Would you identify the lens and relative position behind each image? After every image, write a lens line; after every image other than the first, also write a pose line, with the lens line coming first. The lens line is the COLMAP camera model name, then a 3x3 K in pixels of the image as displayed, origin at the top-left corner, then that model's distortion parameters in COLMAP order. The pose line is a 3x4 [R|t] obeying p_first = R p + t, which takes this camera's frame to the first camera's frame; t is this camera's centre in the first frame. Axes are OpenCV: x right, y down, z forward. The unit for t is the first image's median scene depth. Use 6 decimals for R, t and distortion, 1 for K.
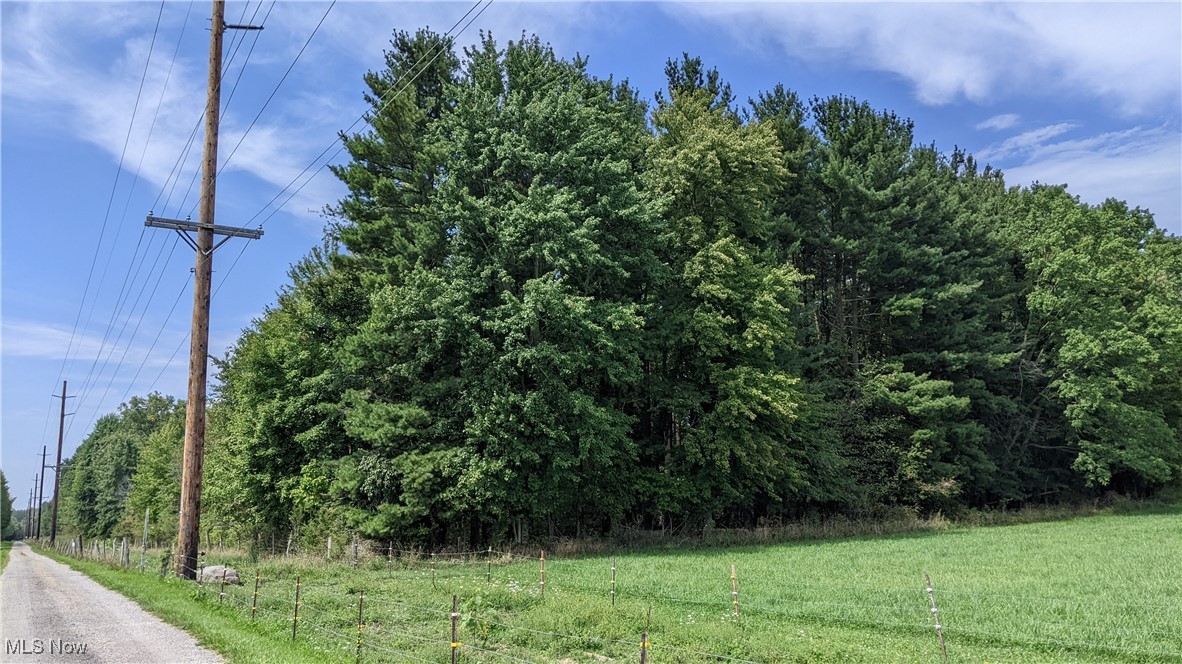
lens RADIAL K [[971.8, 0, 595.9], [0, 971.8, 348.1], [0, 0, 1]] dist [0.173337, -0.332185]
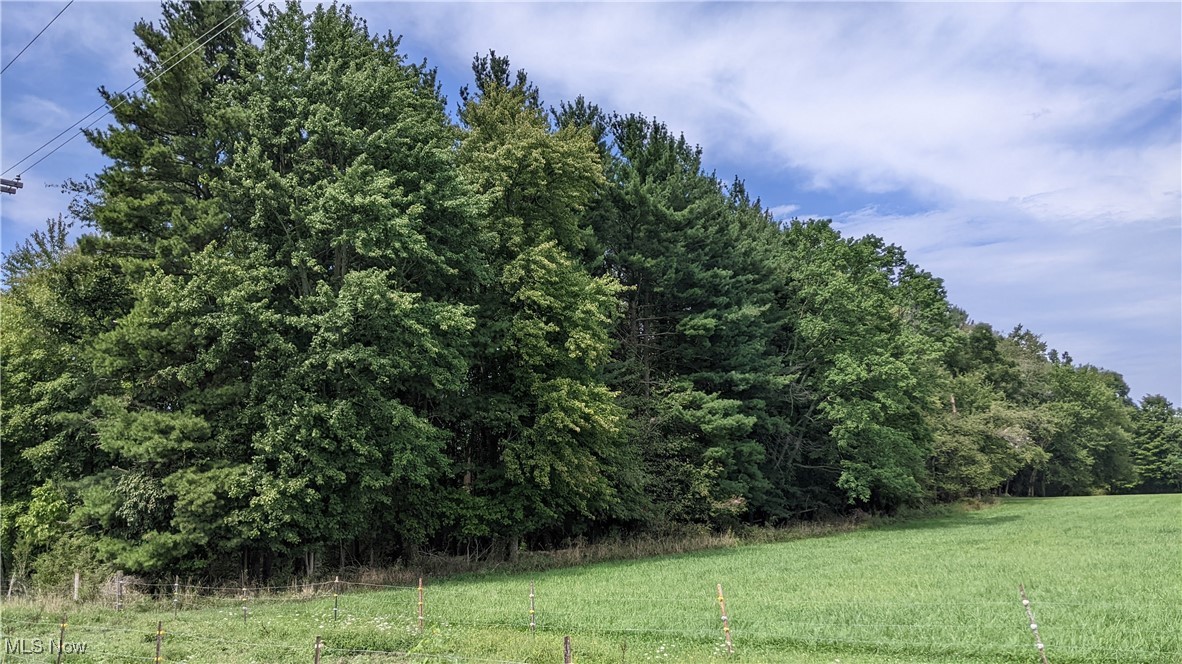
lens RADIAL K [[960.7, 0, 575.9], [0, 960.7, 356.7], [0, 0, 1]] dist [0.179314, -0.321395]
pose [[0.966027, 0.028562, 0.256859, -0.075639], [-0.022886, 0.999424, -0.025059, 0.020348], [-0.257427, 0.018330, 0.966124, 0.089581]]
